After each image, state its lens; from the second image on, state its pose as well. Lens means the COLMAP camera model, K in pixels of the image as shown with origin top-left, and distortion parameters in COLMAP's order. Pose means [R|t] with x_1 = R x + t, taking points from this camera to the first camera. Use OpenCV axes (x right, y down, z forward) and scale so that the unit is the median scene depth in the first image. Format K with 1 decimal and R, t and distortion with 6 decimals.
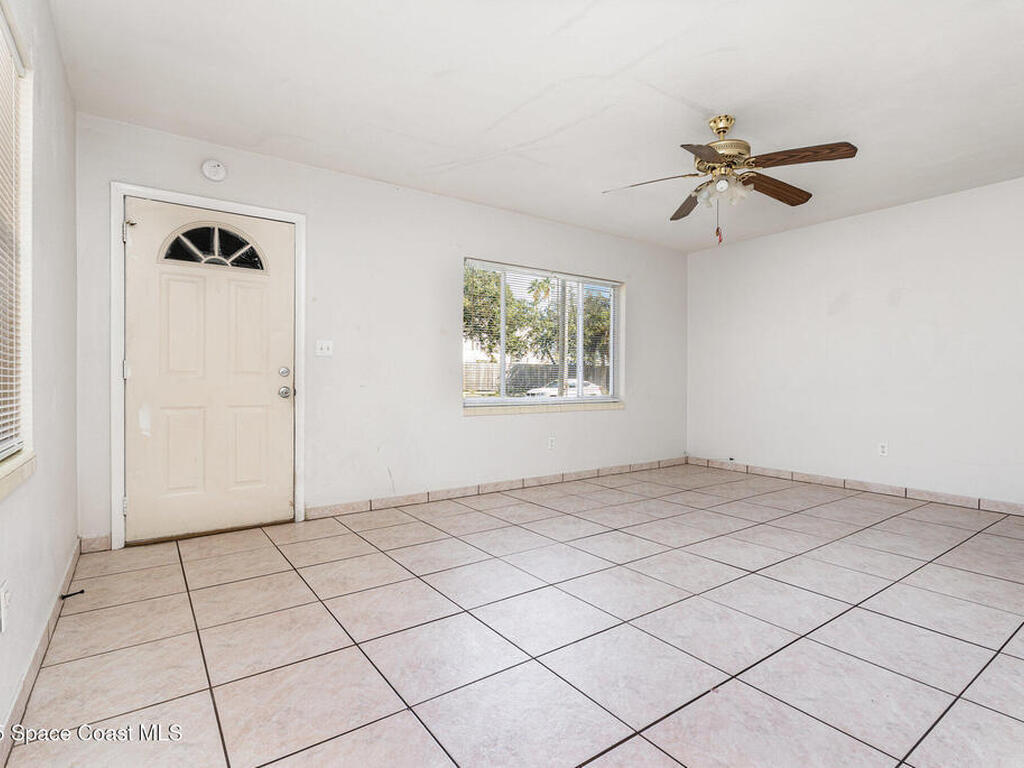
lens RADIAL K [[516.0, 0, 533.7], [0, 516.0, 376.7], [0, 0, 1]] dist [0.003261, 0.001453]
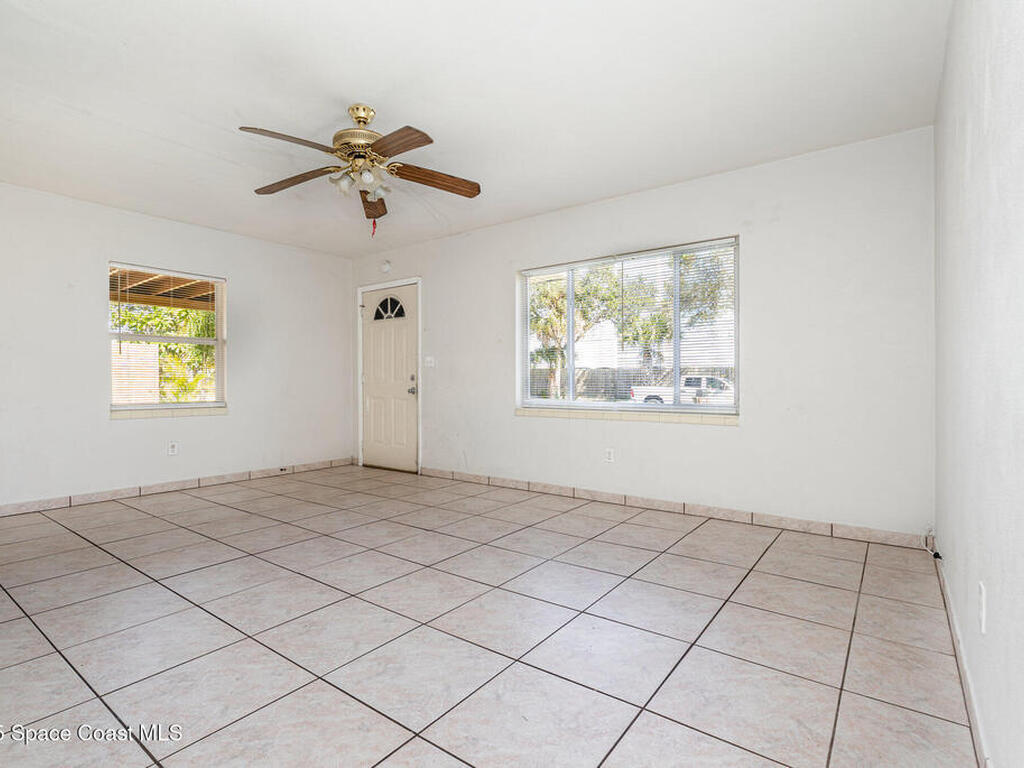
lens RADIAL K [[516.0, 0, 515.3], [0, 516.0, 388.4], [0, 0, 1]] dist [0.003261, 0.001453]
pose [[0.294755, 0.005936, -0.955554, 1.187658], [0.010764, 0.999897, 0.009531, 0.010178], [0.955512, -0.013095, 0.294661, 0.875143]]
